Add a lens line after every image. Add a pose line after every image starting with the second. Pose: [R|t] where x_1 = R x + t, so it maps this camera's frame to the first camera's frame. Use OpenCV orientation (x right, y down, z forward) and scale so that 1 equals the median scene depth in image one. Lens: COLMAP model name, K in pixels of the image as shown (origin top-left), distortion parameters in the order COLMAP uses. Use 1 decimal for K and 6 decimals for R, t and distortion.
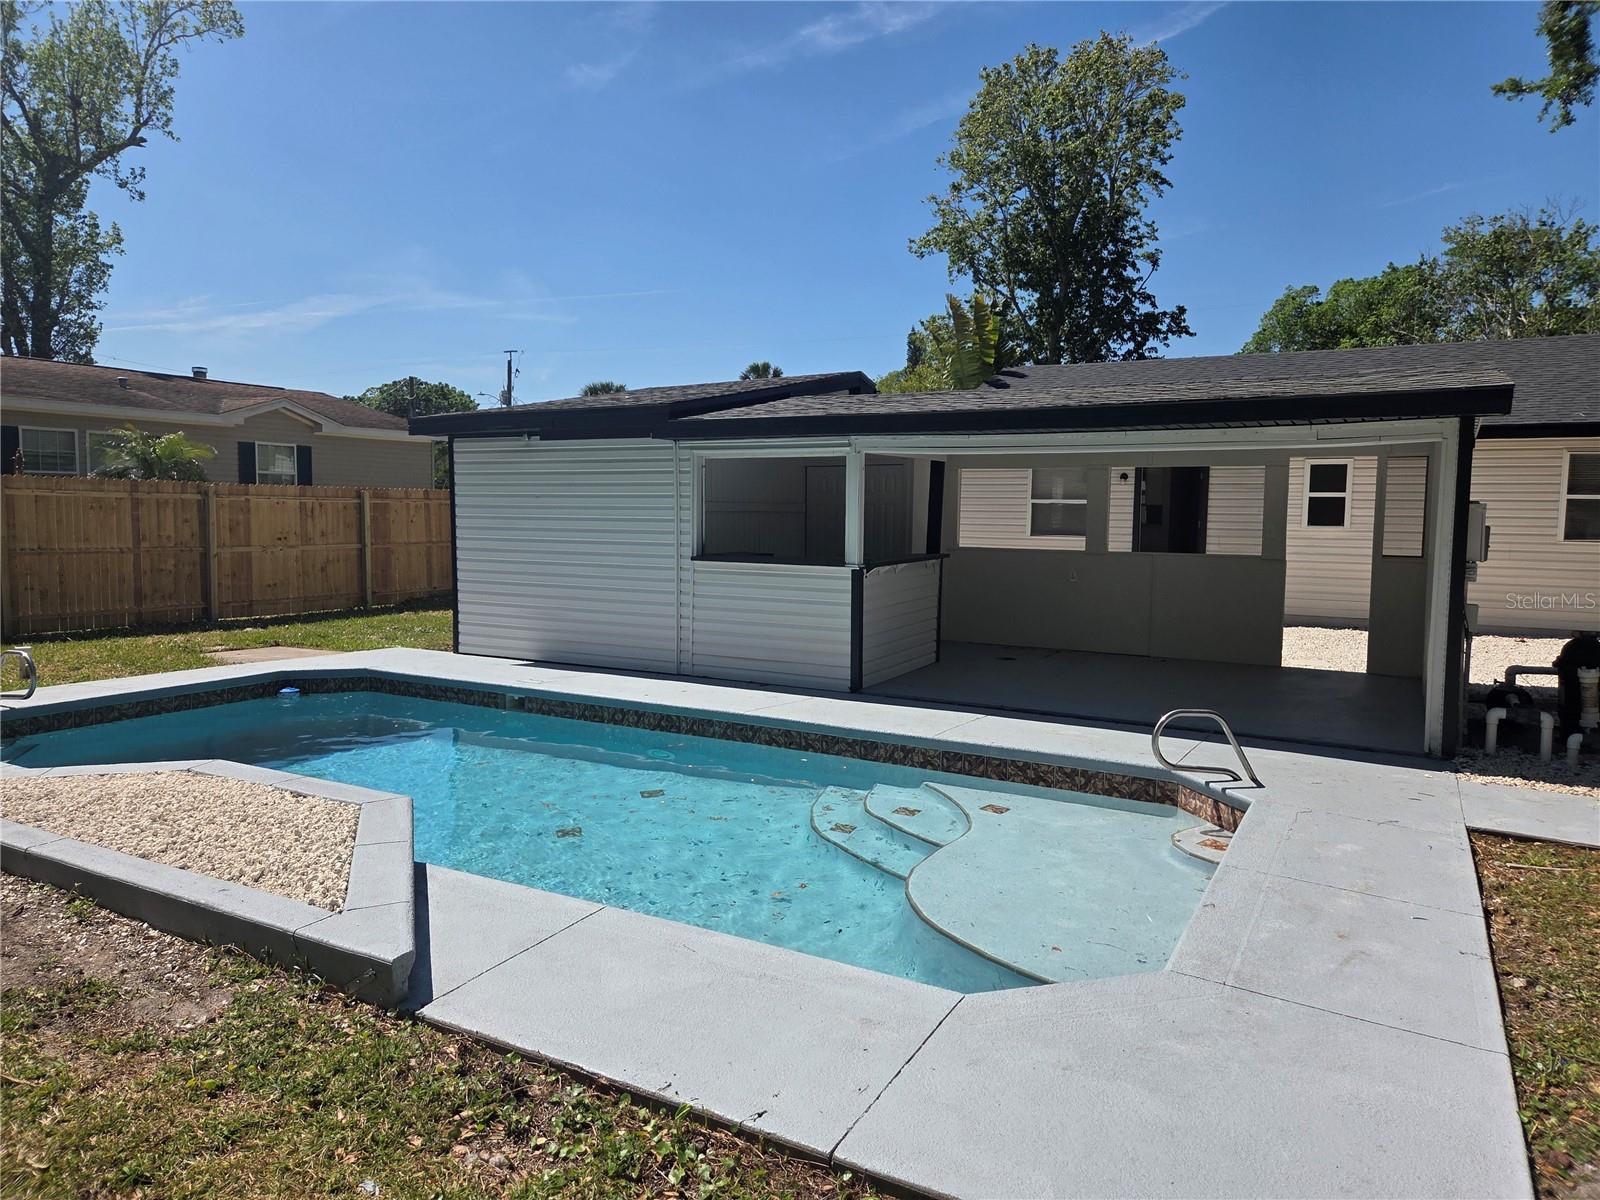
lens RADIAL K [[1065.8, 0, 797.6], [0, 1065.8, 608.7], [0, 0, 1]] dist [0.060103, -0.053331]
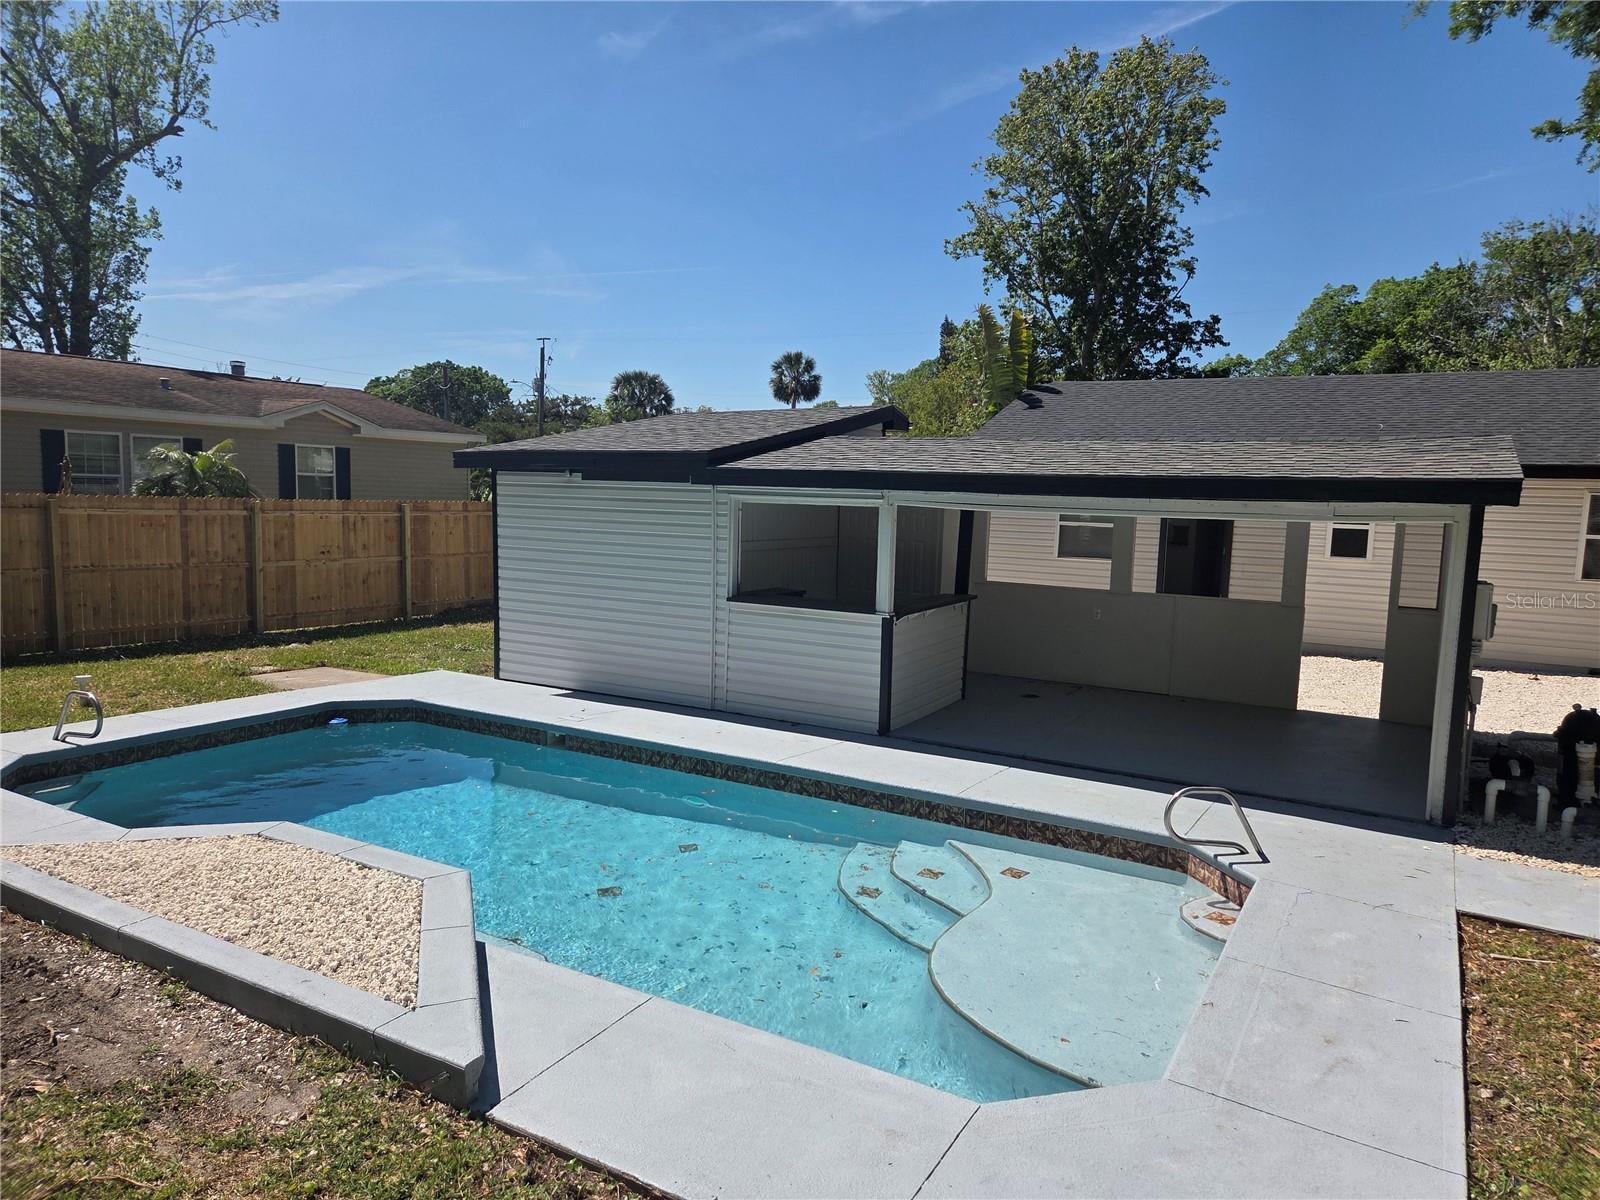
lens RADIAL K [[1063.6, 0, 820.4], [0, 1063.6, 625.3], [0, 0, 1]] dist [0.063176, -0.056417]
pose [[0.999832, 0.017819, -0.004196, -0.004124], [-0.017675, 0.999327, 0.032147, -0.052609], [0.004766, -0.032068, 0.999474, -0.028756]]
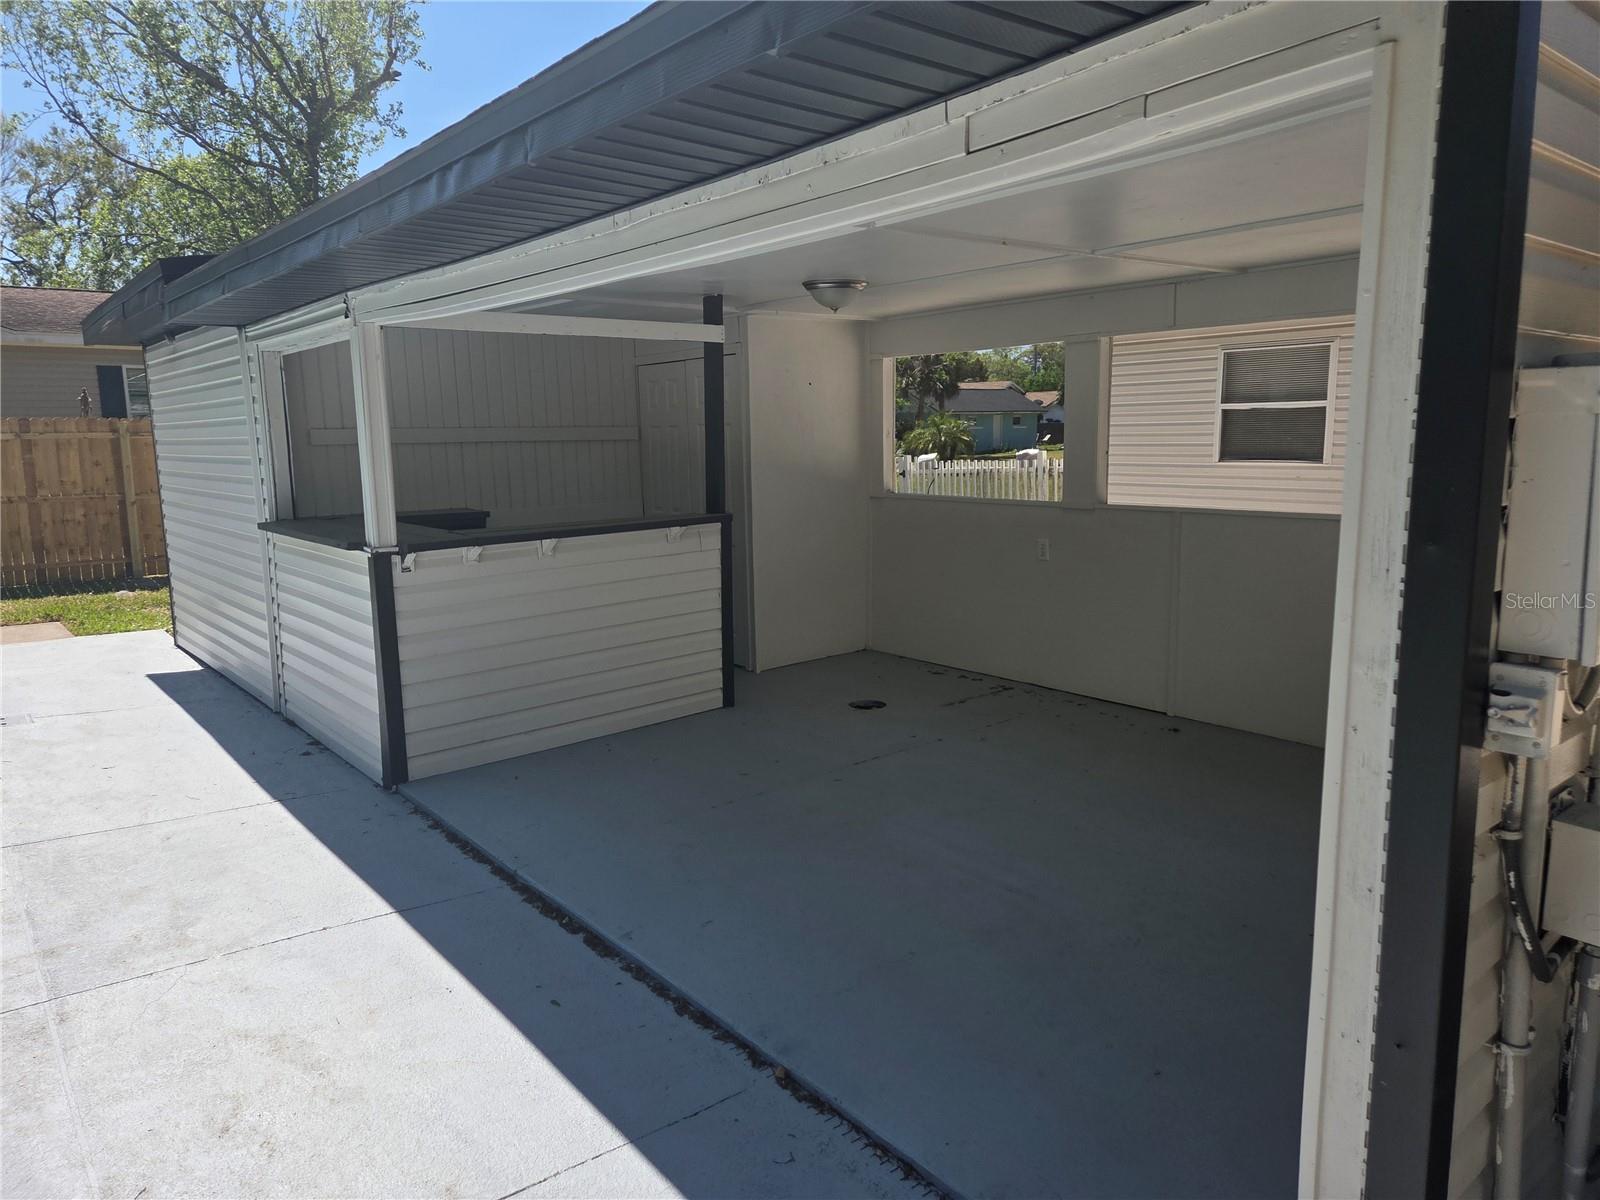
lens RADIAL K [[1065.8, 0, 797.6], [0, 1065.8, 608.7], [0, 0, 1]] dist [0.060103, -0.053331]
pose [[0.930439, 0.033896, -0.364875, 0.378339], [-0.006749, 0.997129, 0.075420, -0.045077], [0.366384, -0.067711, 0.927997, 0.507630]]
